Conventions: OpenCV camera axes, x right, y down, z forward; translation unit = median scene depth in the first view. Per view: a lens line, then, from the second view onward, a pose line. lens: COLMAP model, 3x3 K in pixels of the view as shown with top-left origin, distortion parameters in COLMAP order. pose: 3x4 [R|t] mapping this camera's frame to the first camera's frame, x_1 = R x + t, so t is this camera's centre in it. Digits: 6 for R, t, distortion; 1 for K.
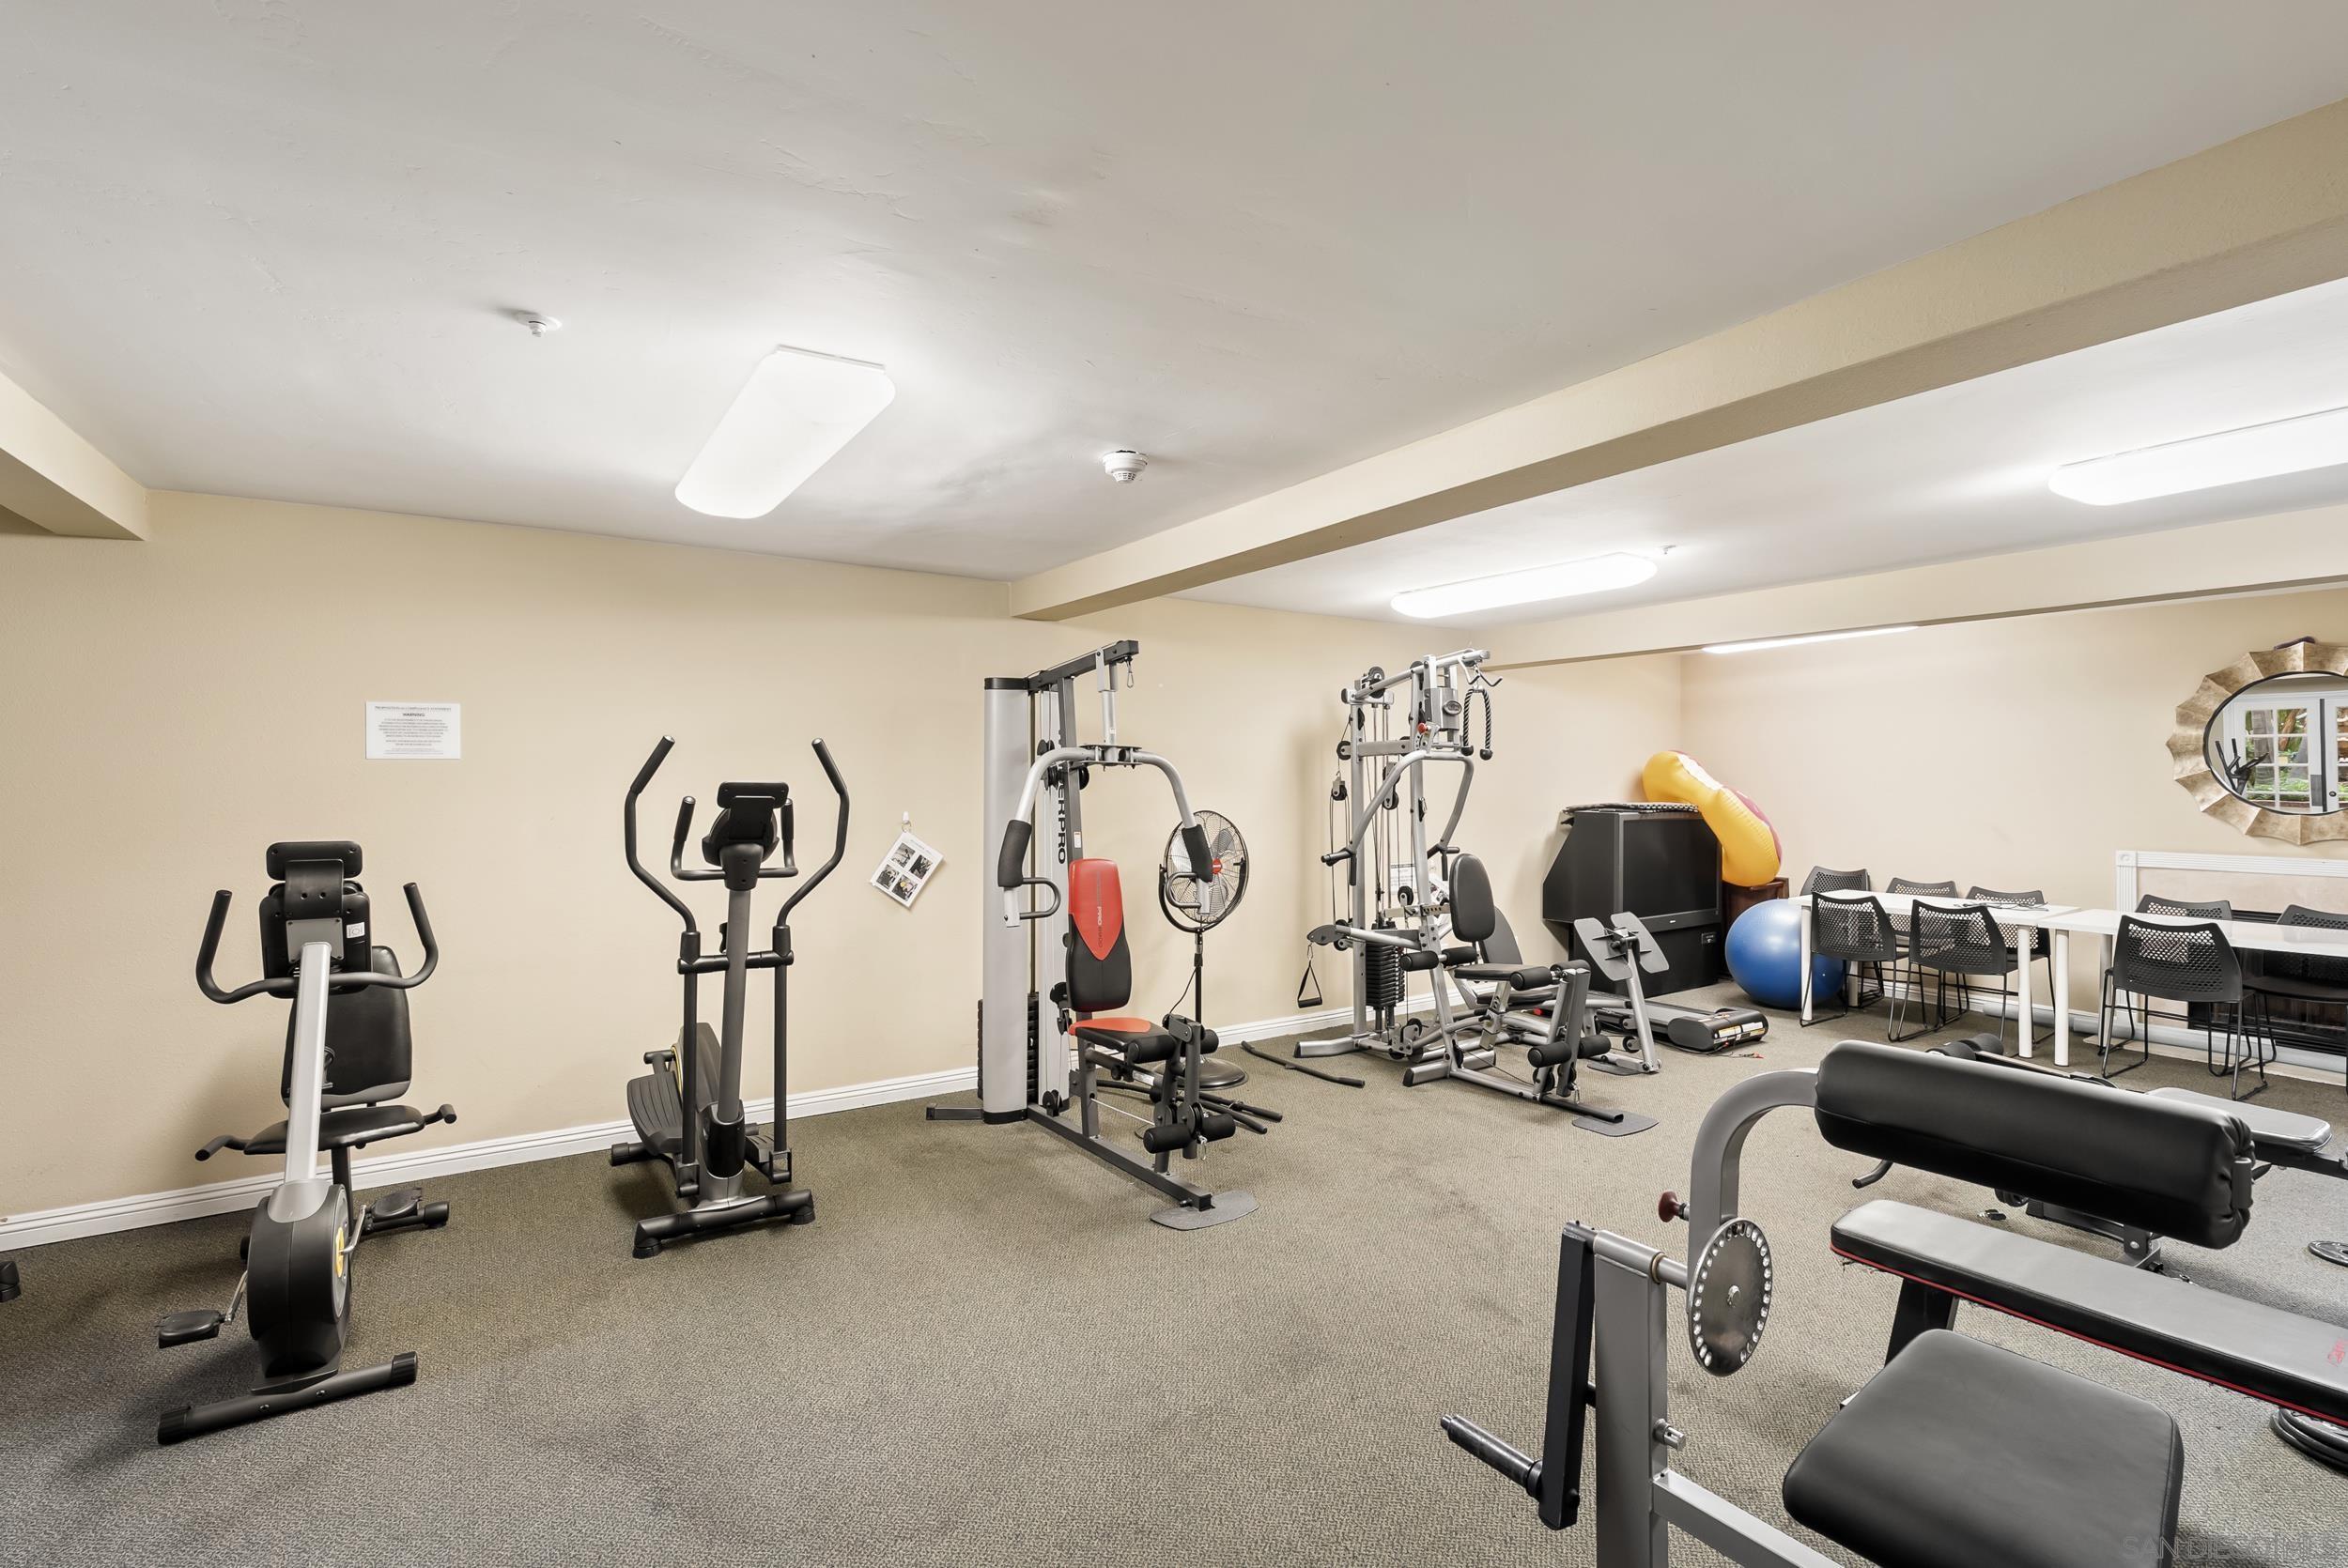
lens RADIAL K [[1057.0, 0, 1170.9], [0, 1057.0, 773.6], [0, 0, 1]] dist [-0.011352, 0.004818]
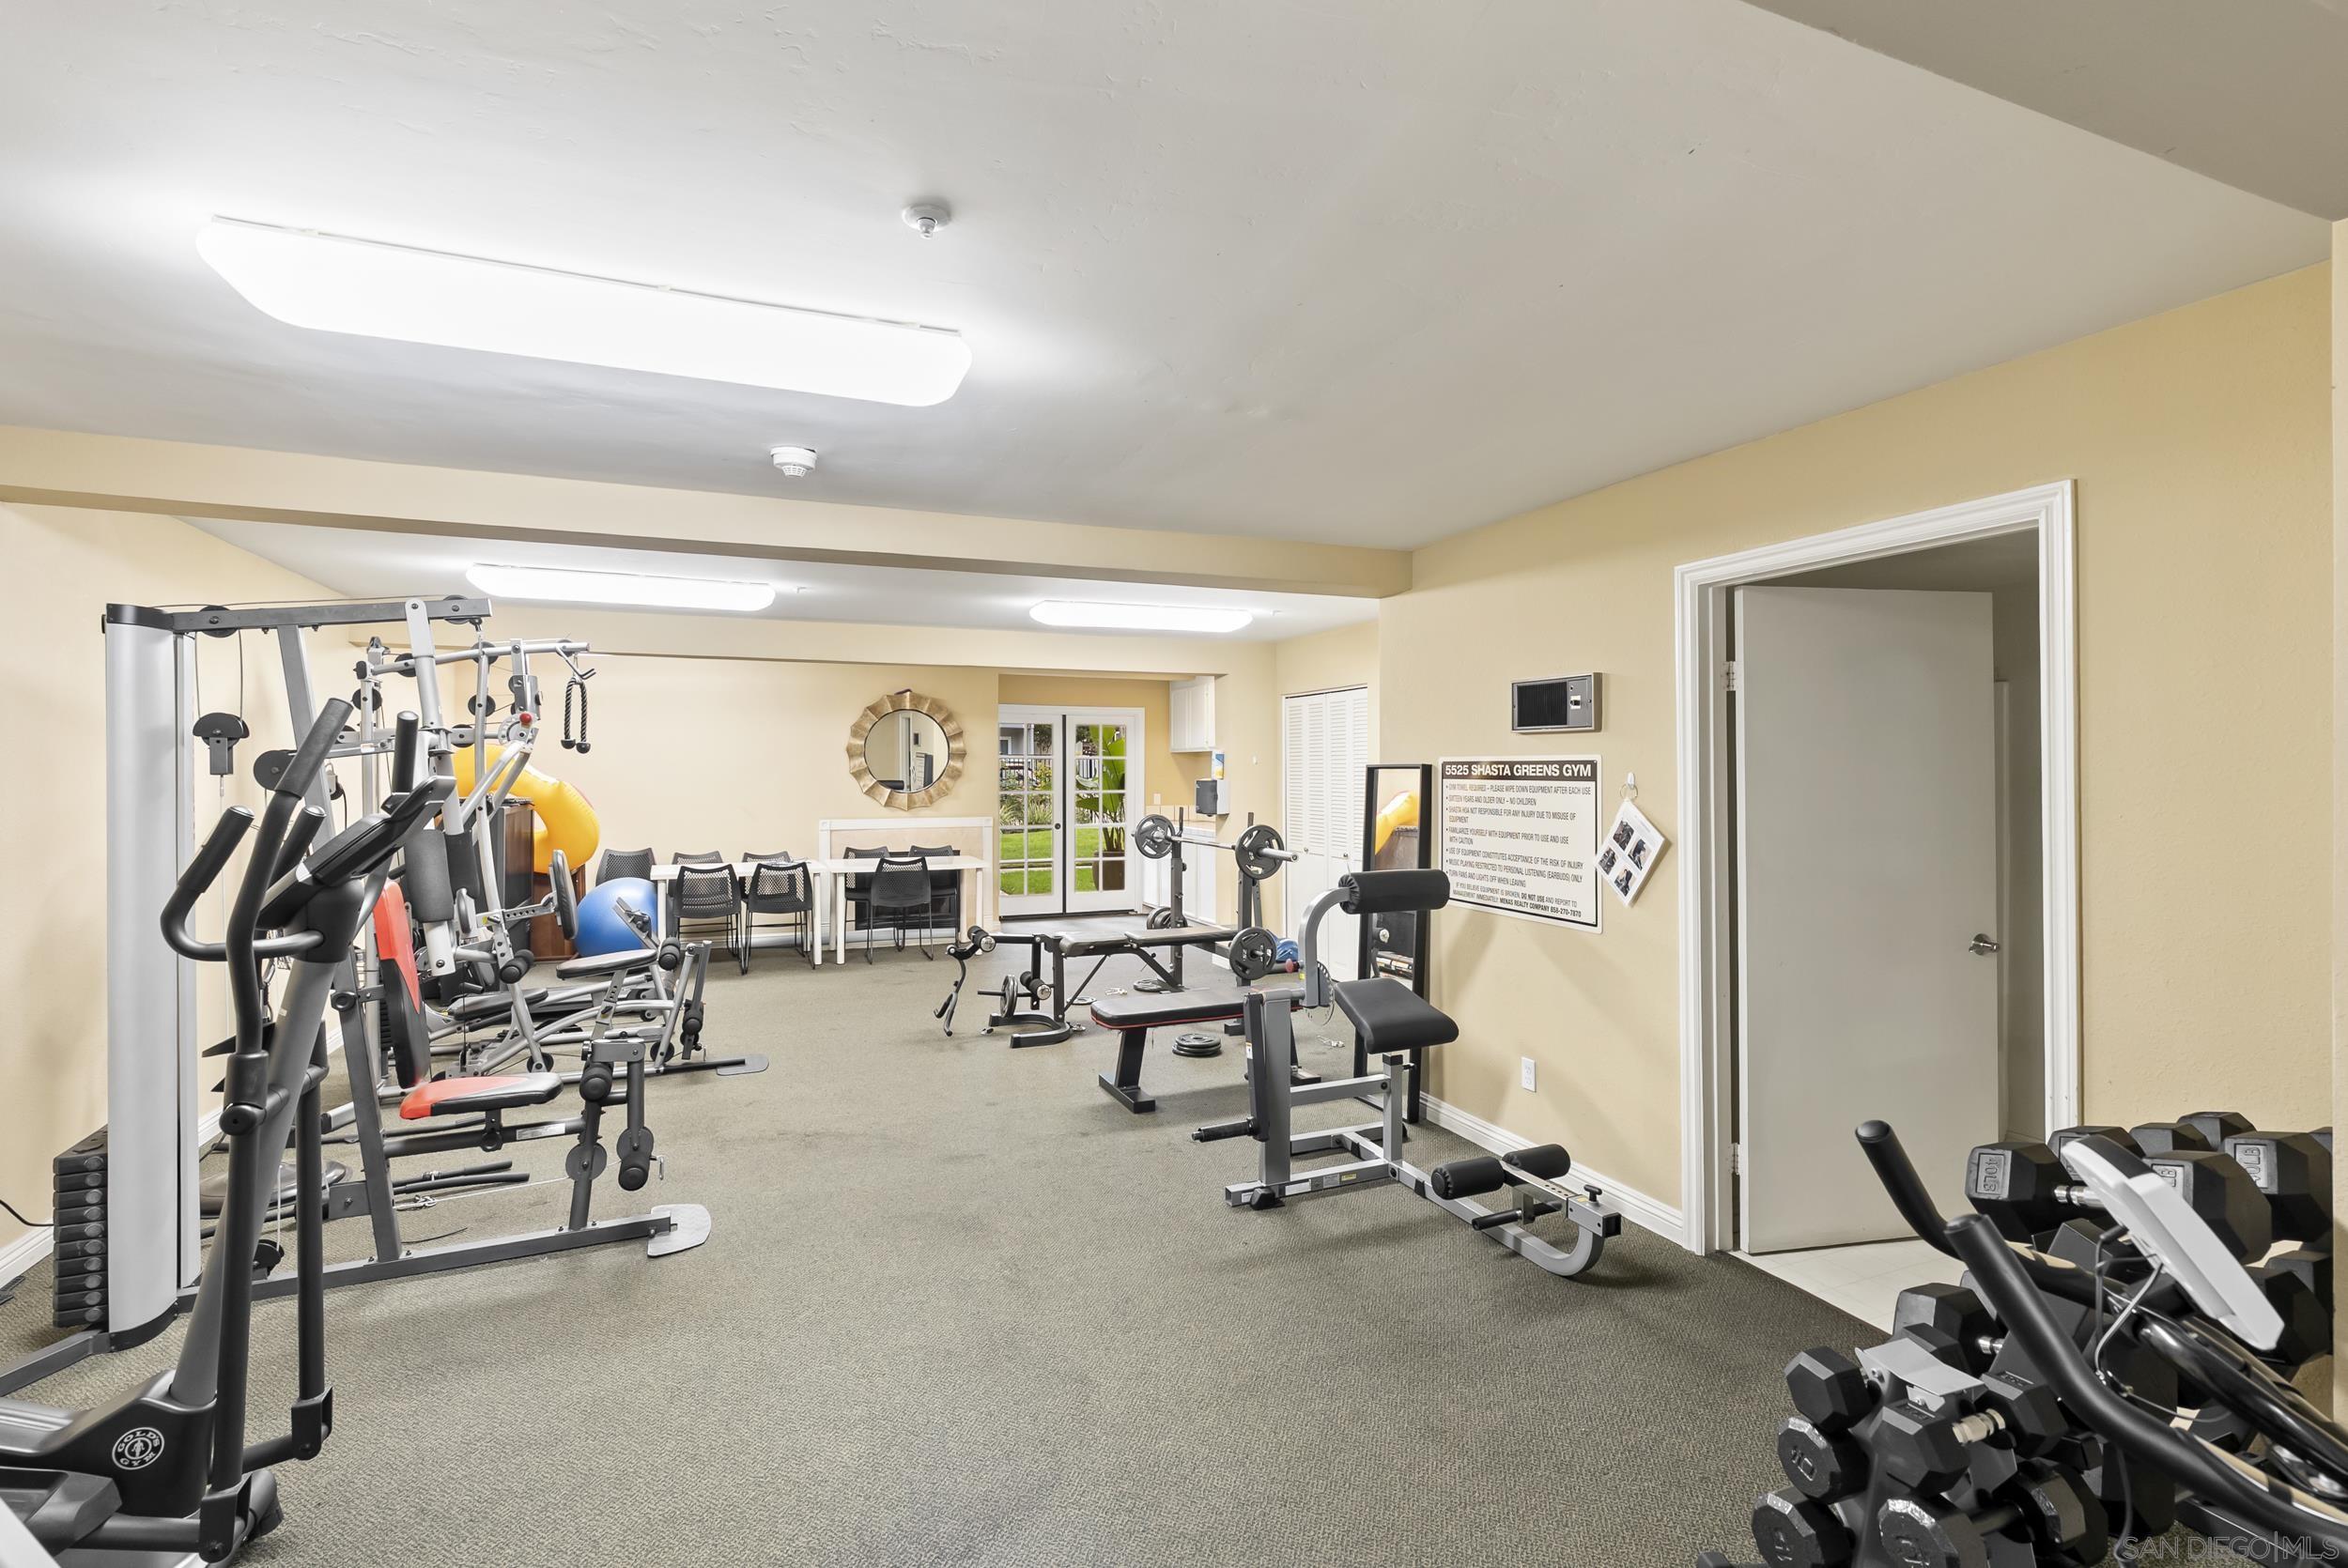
lens RADIAL K [[1057.0, 0, 1170.9], [0, 1057.0, 773.6], [0, 0, 1]] dist [-0.011352, 0.004818]
pose [[0.192952, -0.002558, 0.981205, -0.633186], [-0.003785, 0.999987, 0.003351, 0.000608], [-0.981201, -0.004361, 0.192940, 0.299689]]
